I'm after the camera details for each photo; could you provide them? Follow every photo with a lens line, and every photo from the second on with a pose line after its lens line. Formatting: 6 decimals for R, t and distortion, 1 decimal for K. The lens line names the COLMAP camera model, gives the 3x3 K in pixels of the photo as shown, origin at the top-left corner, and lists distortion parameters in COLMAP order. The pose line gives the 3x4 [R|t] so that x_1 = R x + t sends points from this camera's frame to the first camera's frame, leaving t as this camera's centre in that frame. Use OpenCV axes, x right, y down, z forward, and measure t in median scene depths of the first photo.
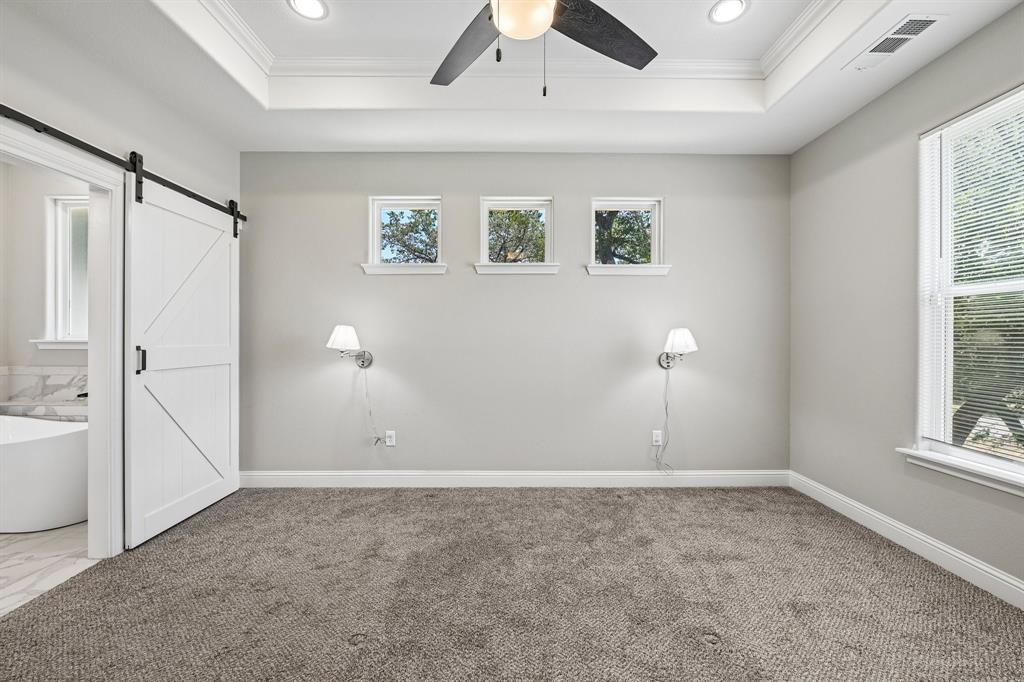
lens RADIAL K [[406.1, 0, 515.7], [0, 406.1, 340.8], [0, 0, 1]] dist [-0.000726, -0.000498]
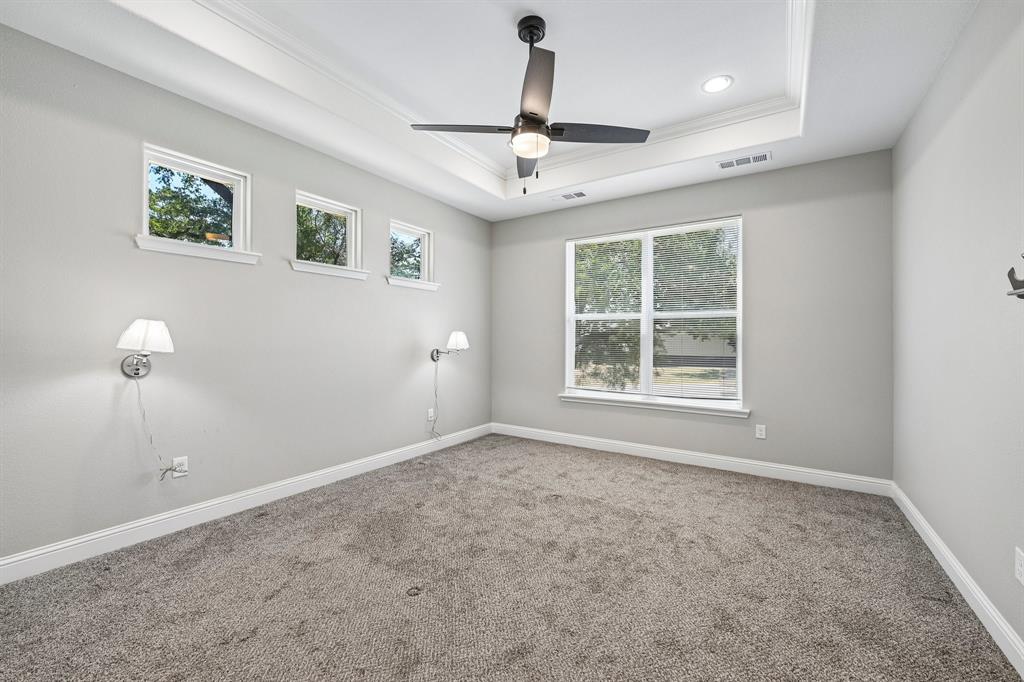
lens RADIAL K [[406.1, 0, 515.7], [0, 406.1, 340.8], [0, 0, 1]] dist [-0.000726, -0.000498]
pose [[0.563188, -0.001417, 0.826328, -0.661266], [-0.005586, 0.999969, 0.005523, -0.008607], [-0.826310, -0.007727, 0.563163, 0.041901]]
